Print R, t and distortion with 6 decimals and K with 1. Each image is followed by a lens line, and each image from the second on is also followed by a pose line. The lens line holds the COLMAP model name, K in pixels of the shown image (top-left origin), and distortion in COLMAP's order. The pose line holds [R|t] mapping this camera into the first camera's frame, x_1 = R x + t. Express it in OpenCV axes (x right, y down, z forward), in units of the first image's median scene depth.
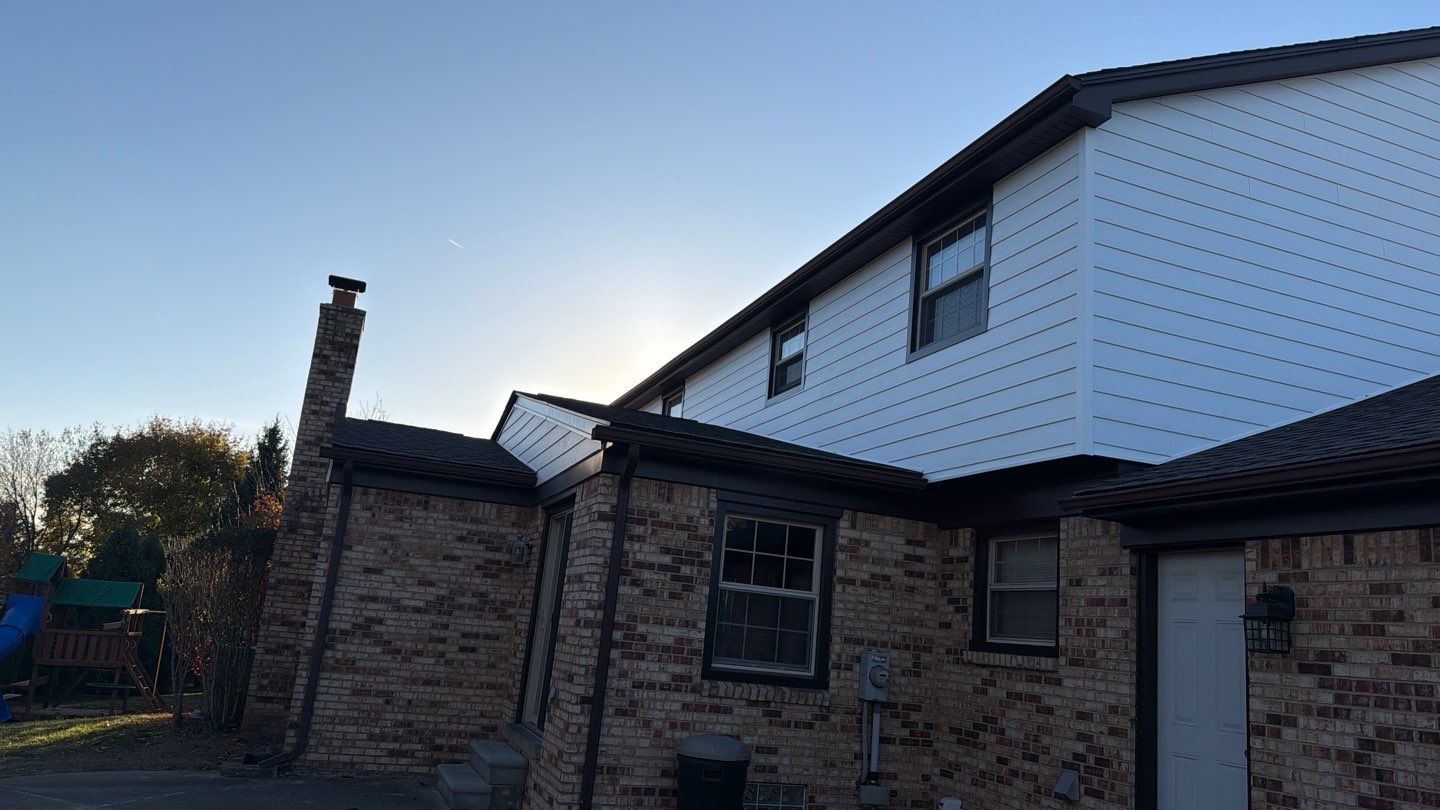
lens RADIAL K [[1001.0, 0, 719.1], [0, 1001.0, 404.0], [0, 0, 1]] dist [0.174570, -0.320343]
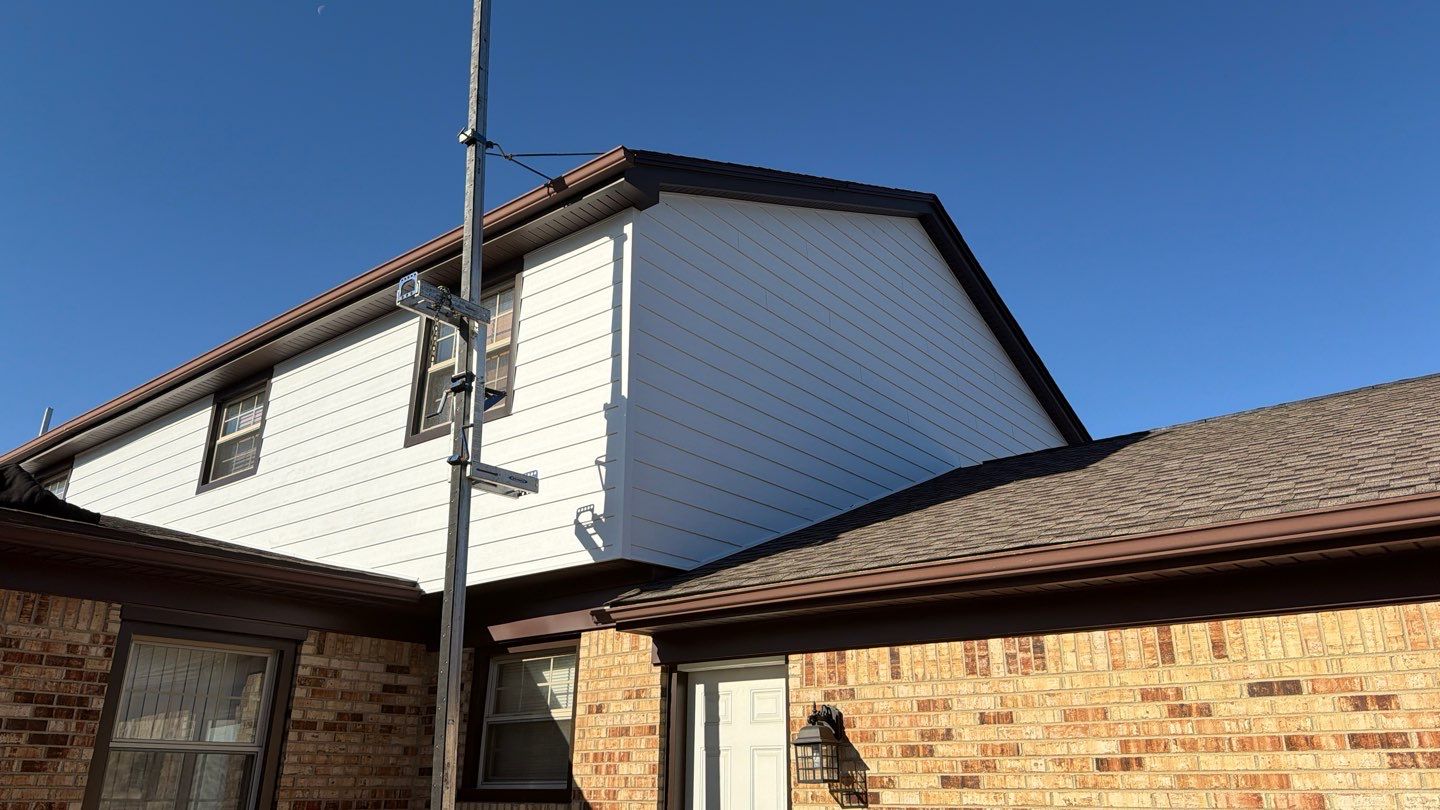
lens RADIAL K [[1017.2, 0, 740.5], [0, 1017.2, 383.2], [0, 0, 1]] dist [0.004538, -0.009688]
pose [[0.848469, 0.106840, 0.518348, -0.020390], [-0.040591, 0.989664, -0.137544, 0.011934], [-0.527686, 0.095661, 0.844036, 0.149606]]
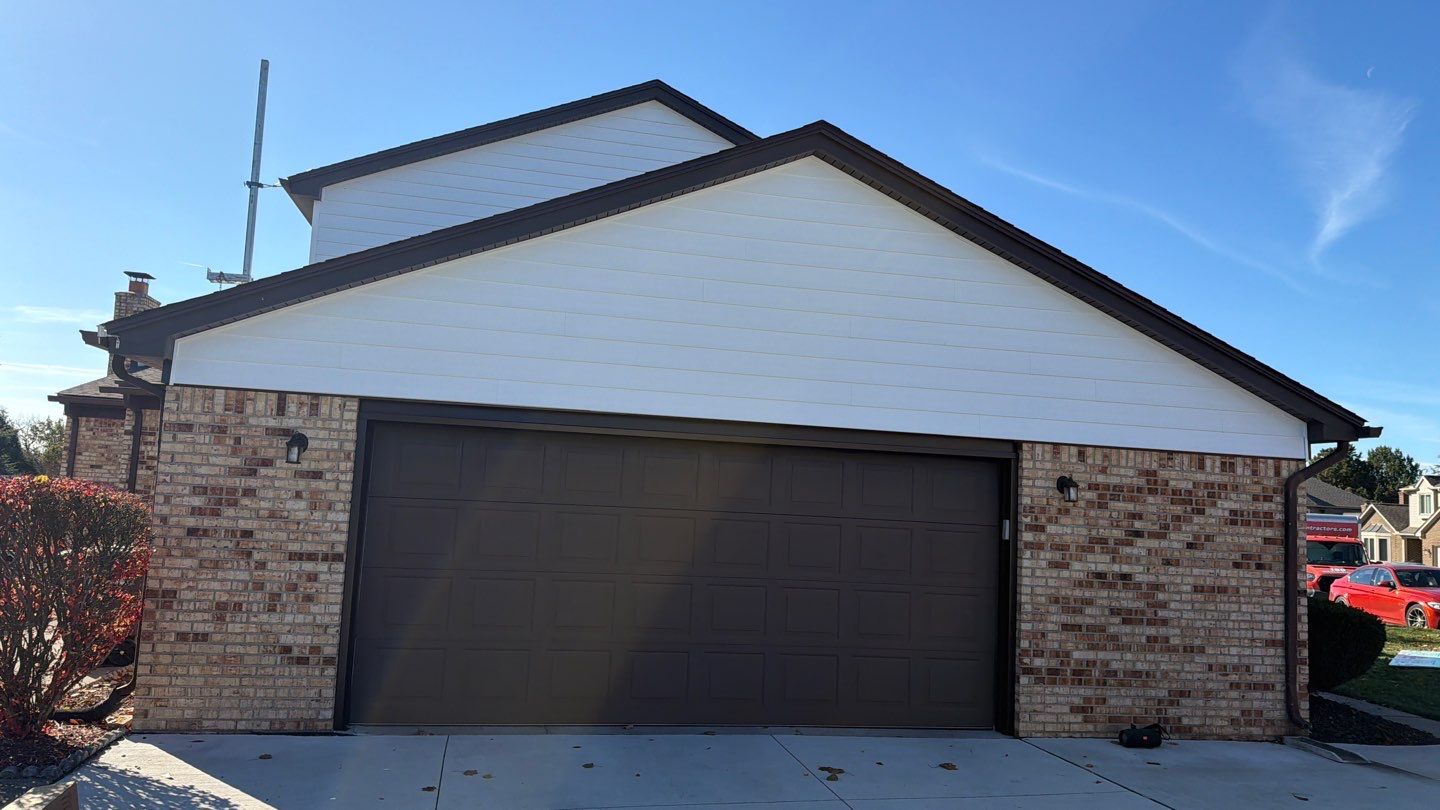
lens RADIAL K [[1013.2, 0, 721.4], [0, 1013.2, 399.4], [0, 0, 1]] dist [0.076541, -0.134317]
pose [[0.986731, -0.060475, -0.150683, 1.102120], [0.076979, 0.991359, 0.106219, -0.052583], [0.142957, -0.116409, 0.982859, -0.573182]]
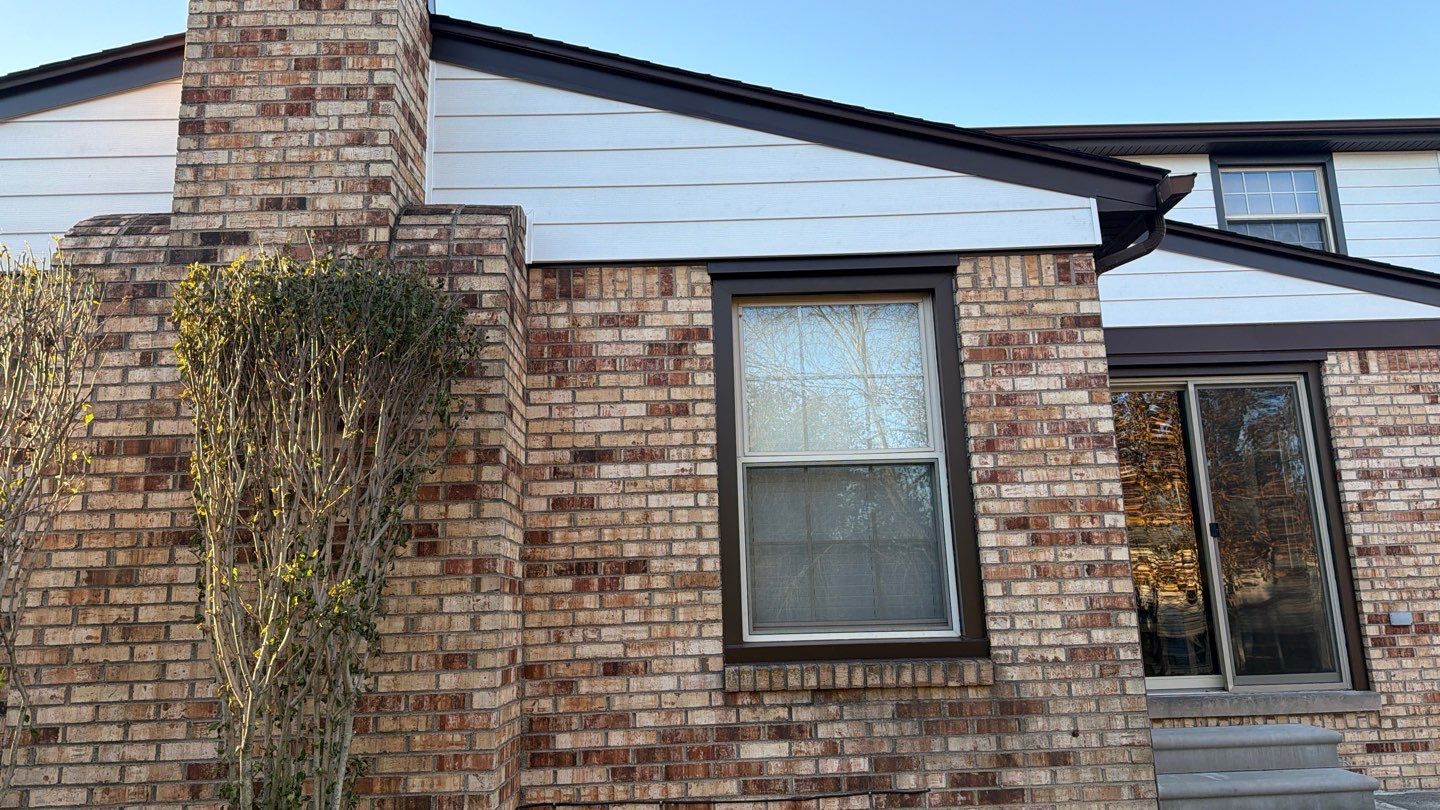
lens RADIAL K [[1017.4, 0, 693.2], [0, 1017.4, 428.4], [0, 0, 1]] dist [0.085977, -0.101263]
pose [[0.319807, 0.073804, 0.944604, -1.046432], [-0.151498, 0.988118, -0.025912, 0.236157], [-0.935292, -0.134818, 0.327188, 1.221921]]
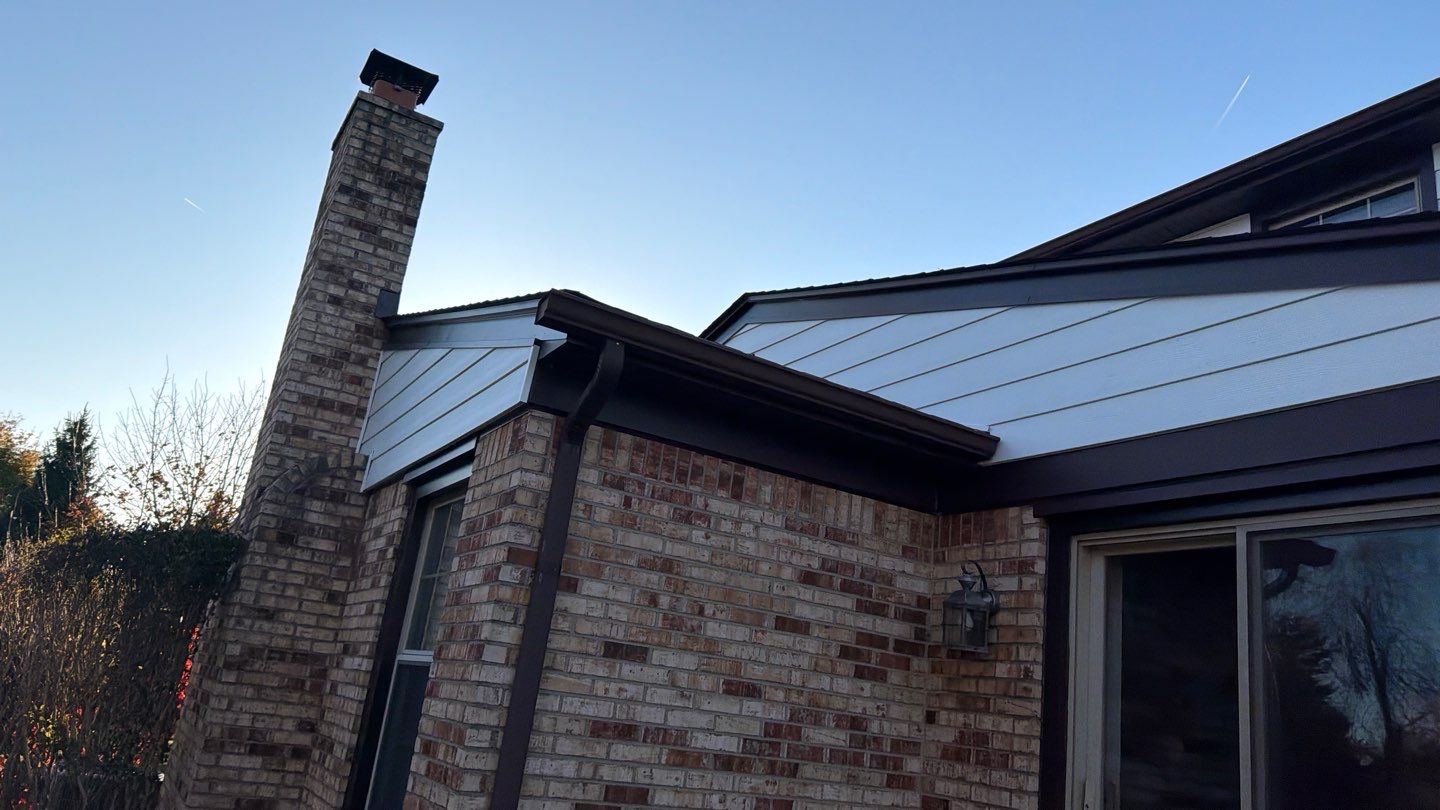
lens RADIAL K [[1006.8, 0, 746.1], [0, 1006.8, 396.5], [0, 0, 1]] dist [0.167216, -0.326372]
pose [[0.979838, 0.084223, 0.181174, -0.442409], [-0.073619, 0.995199, -0.064491, 0.109199], [-0.185736, 0.049852, 0.981334, 0.742713]]
